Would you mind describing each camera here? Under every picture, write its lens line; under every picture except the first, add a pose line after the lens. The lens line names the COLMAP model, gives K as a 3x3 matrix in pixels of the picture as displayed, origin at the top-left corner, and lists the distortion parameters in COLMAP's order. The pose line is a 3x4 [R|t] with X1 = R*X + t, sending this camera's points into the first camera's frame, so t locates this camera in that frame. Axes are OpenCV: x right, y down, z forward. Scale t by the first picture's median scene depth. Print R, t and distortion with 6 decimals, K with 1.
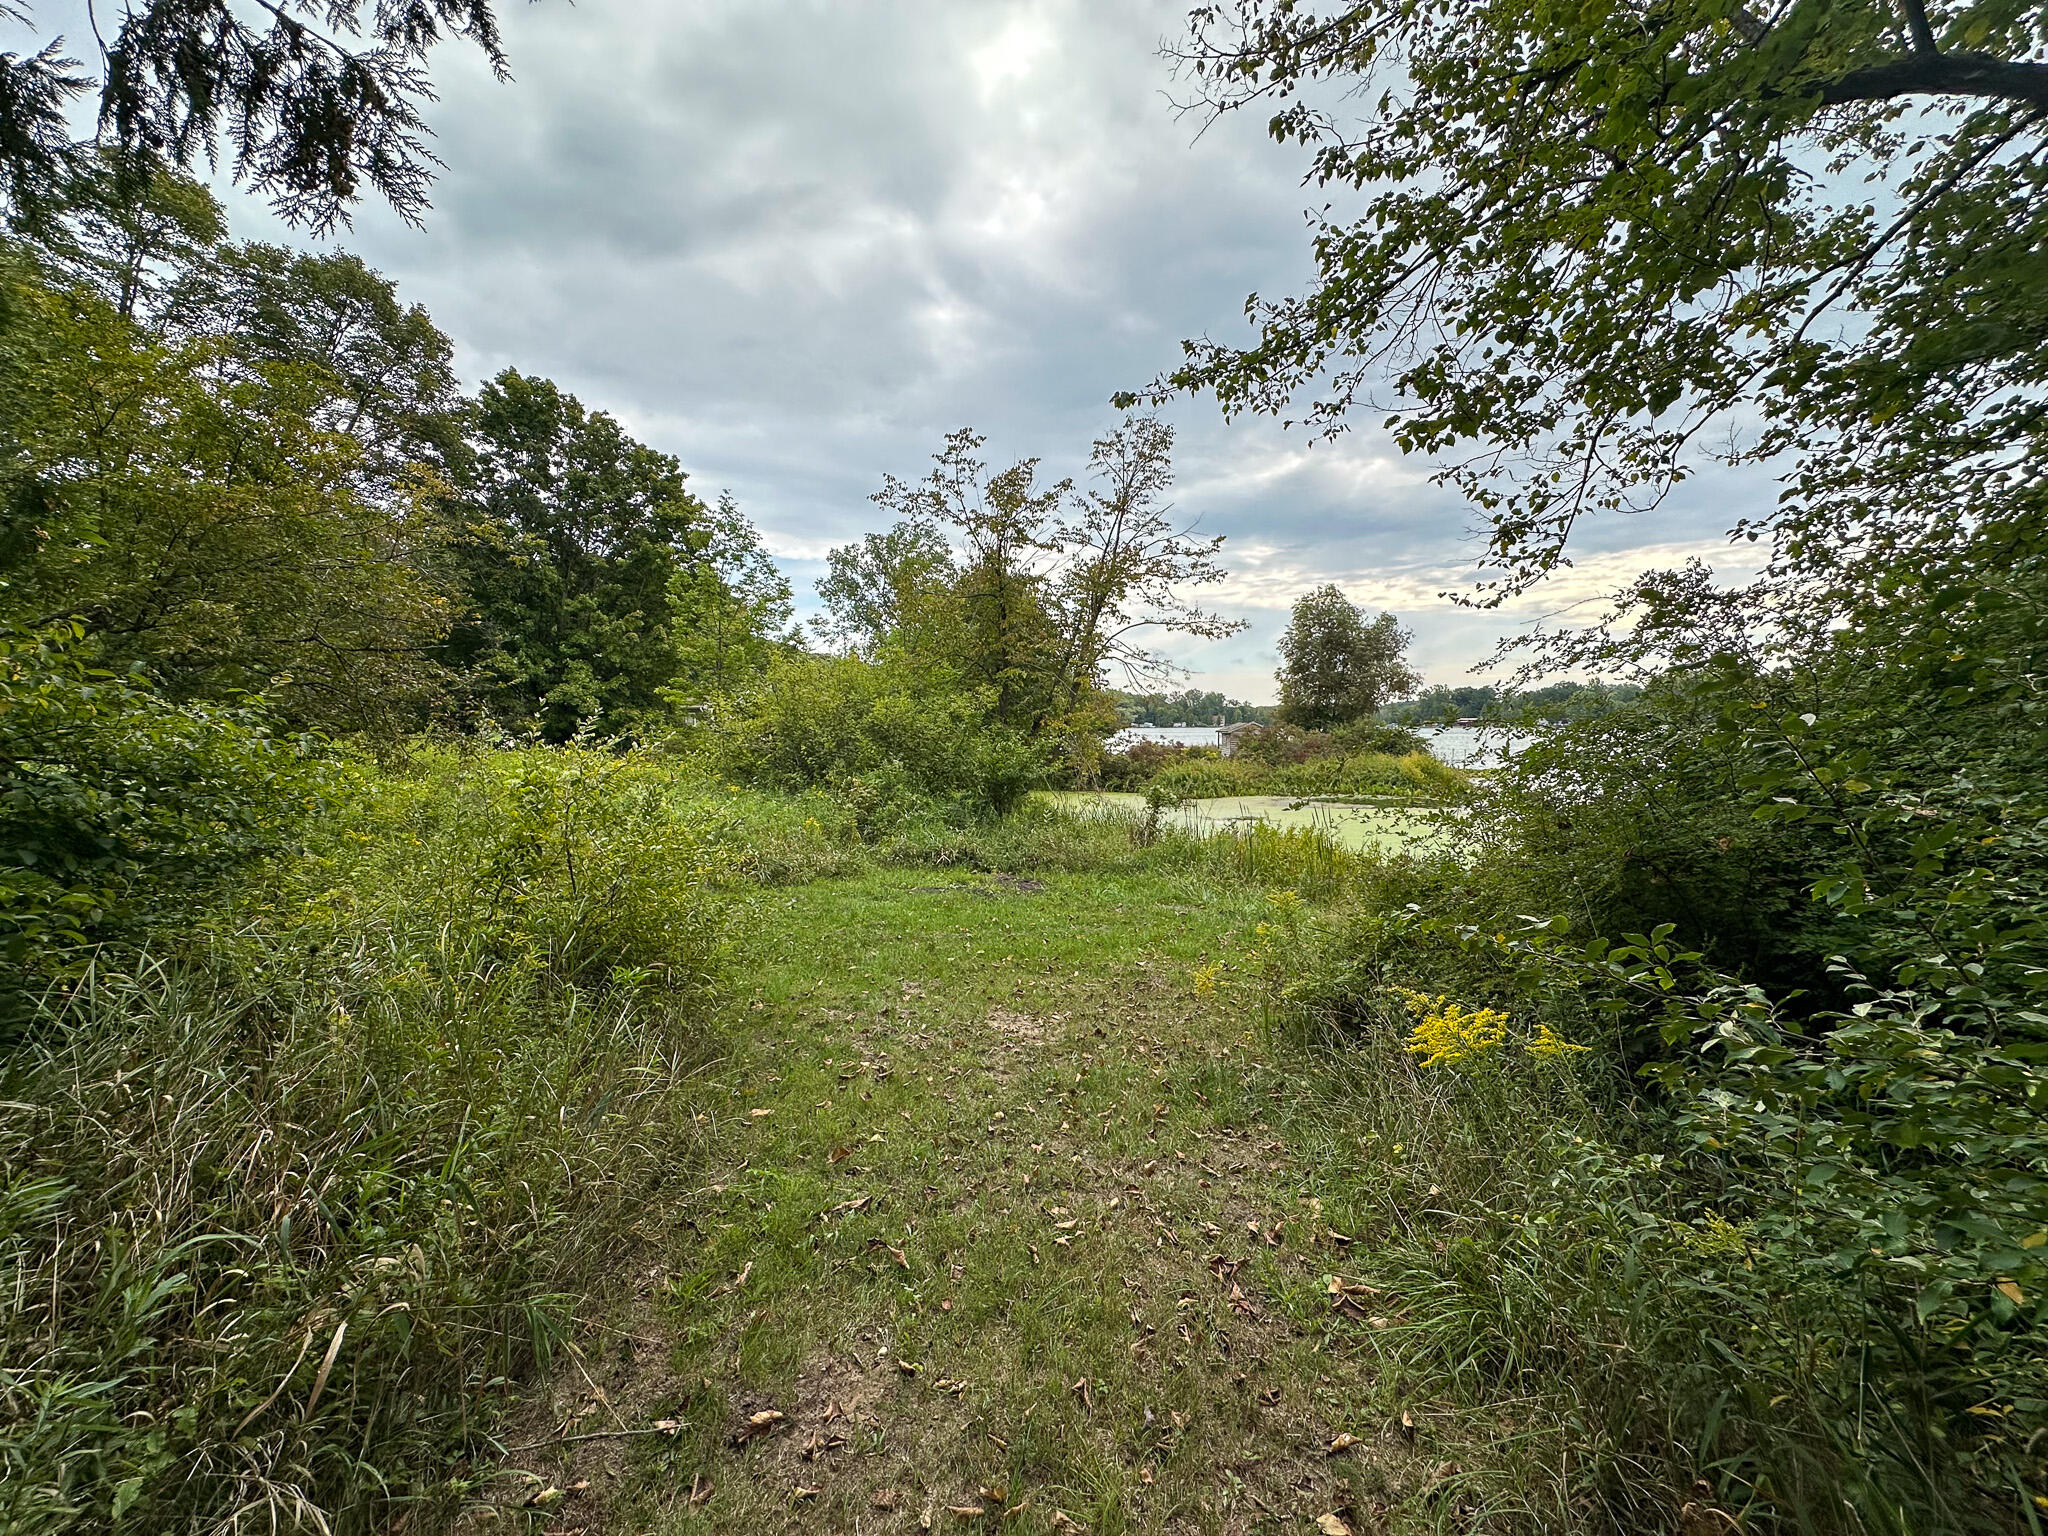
lens RADIAL K [[816.3, 0, 1025.7], [0, 816.3, 760.8], [0, 0, 1]] dist [-0.001548, -0.000027]
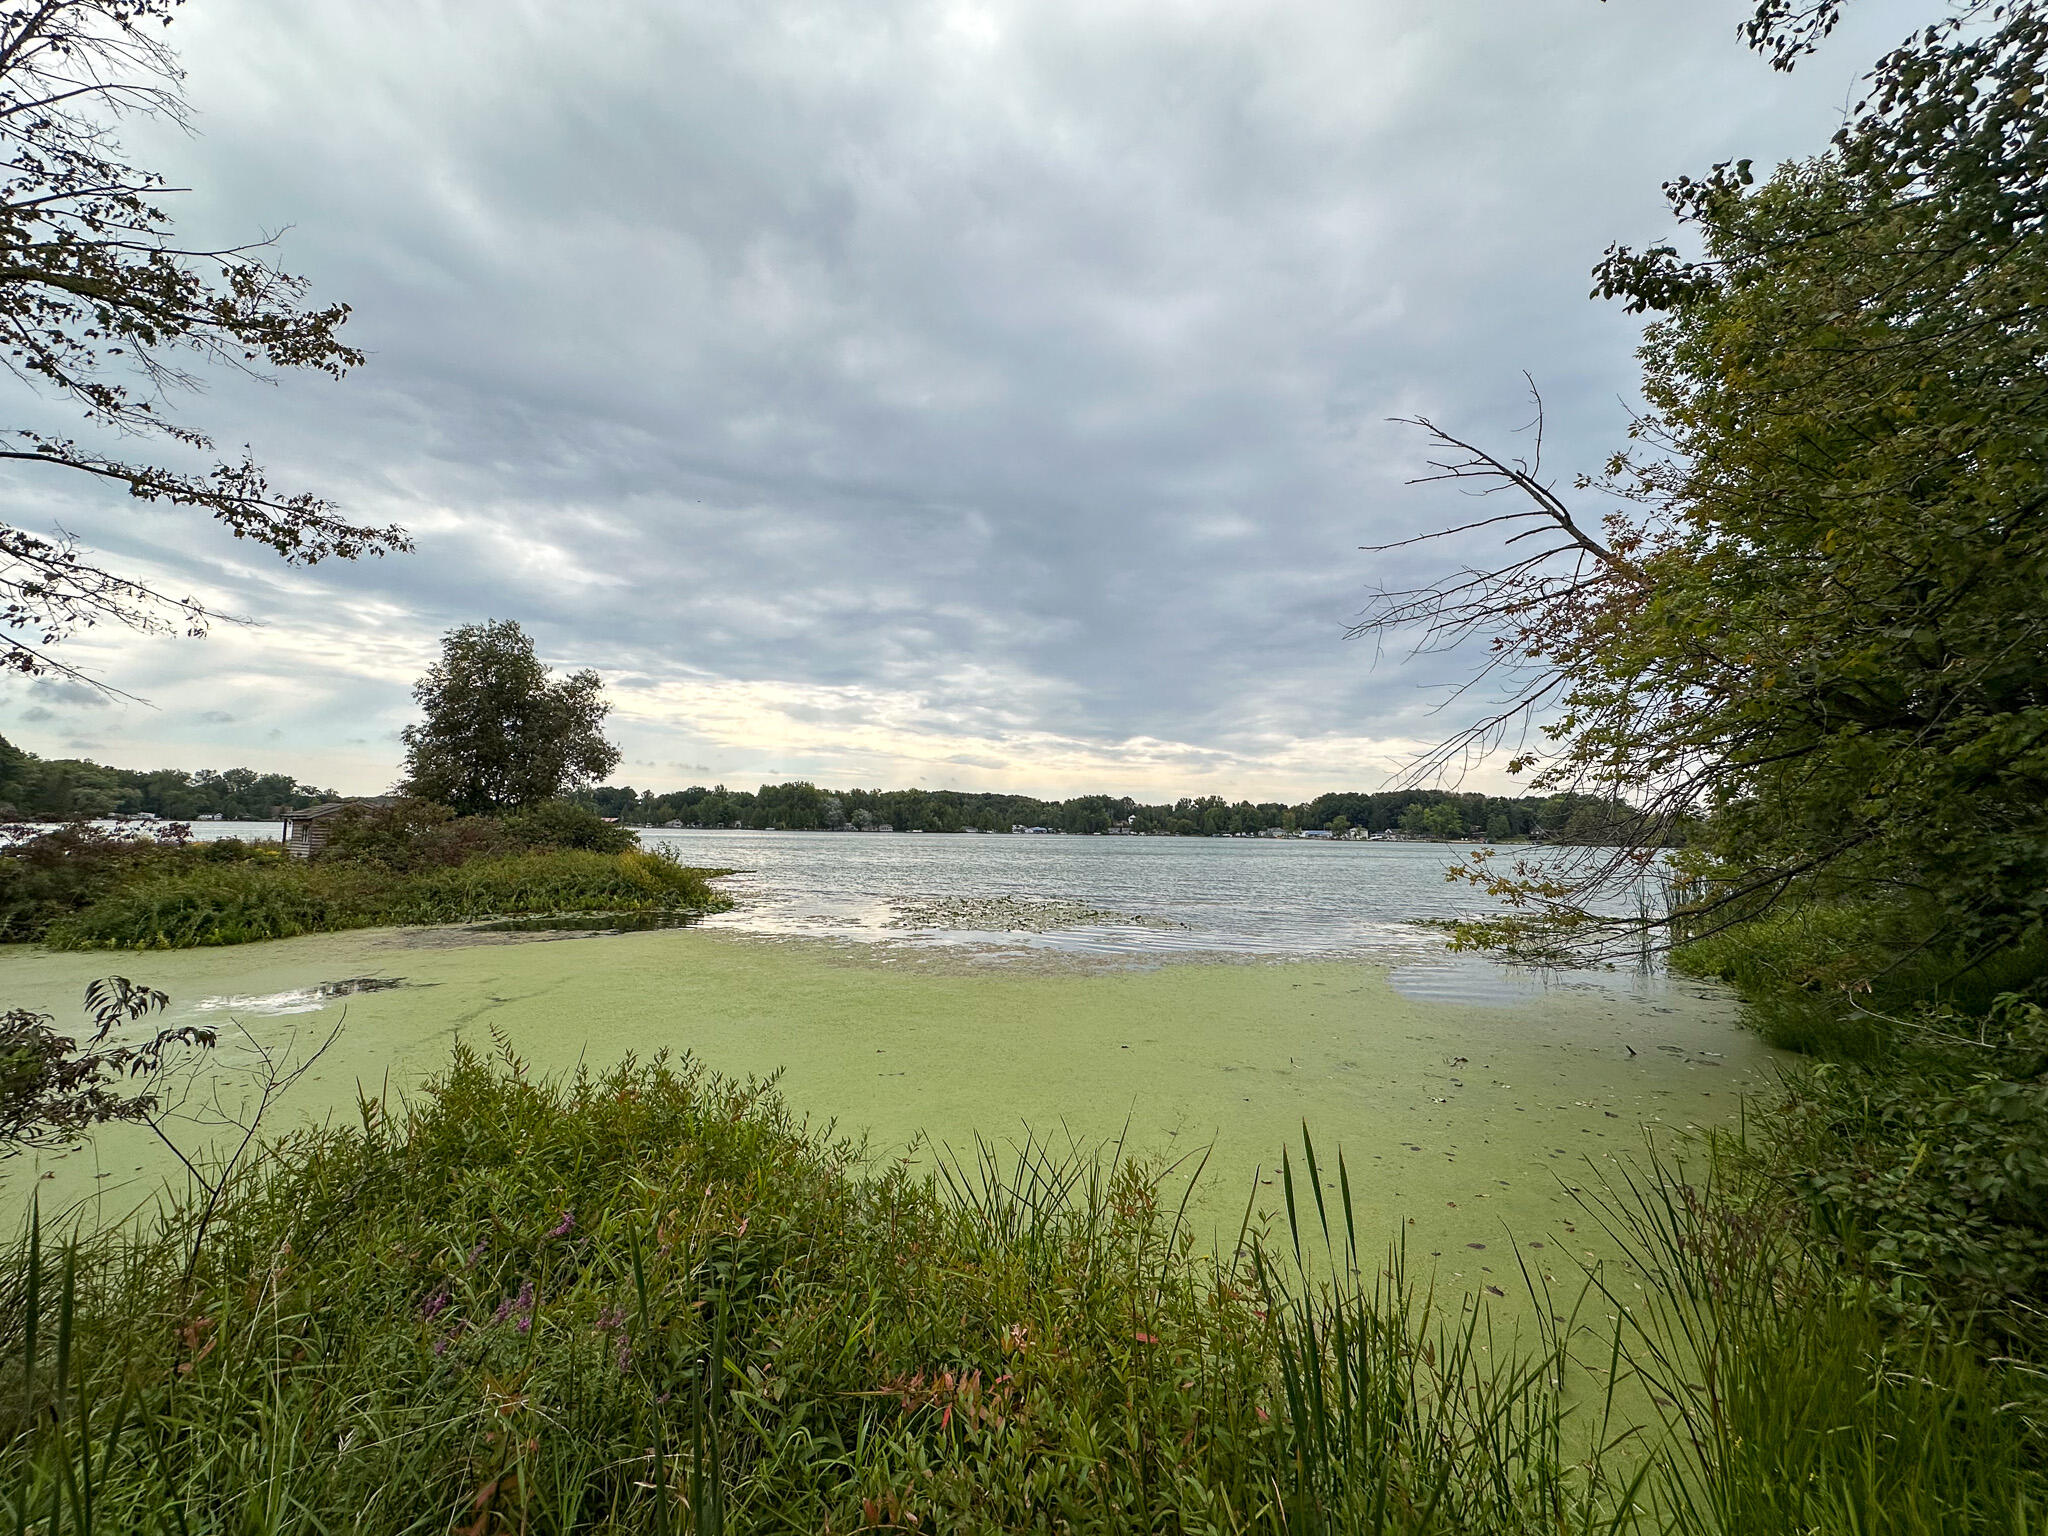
lens RADIAL K [[816.3, 0, 1028.7], [0, 816.3, 765.7], [0, 0, 1]] dist [-0.001548, -0.000027]
pose [[0.562946, 0.075030, 0.823081, 0.047004], [0.020528, 0.994294, -0.104677, 0.000739], [-0.826239, 0.075824, 0.558193, 0.208889]]
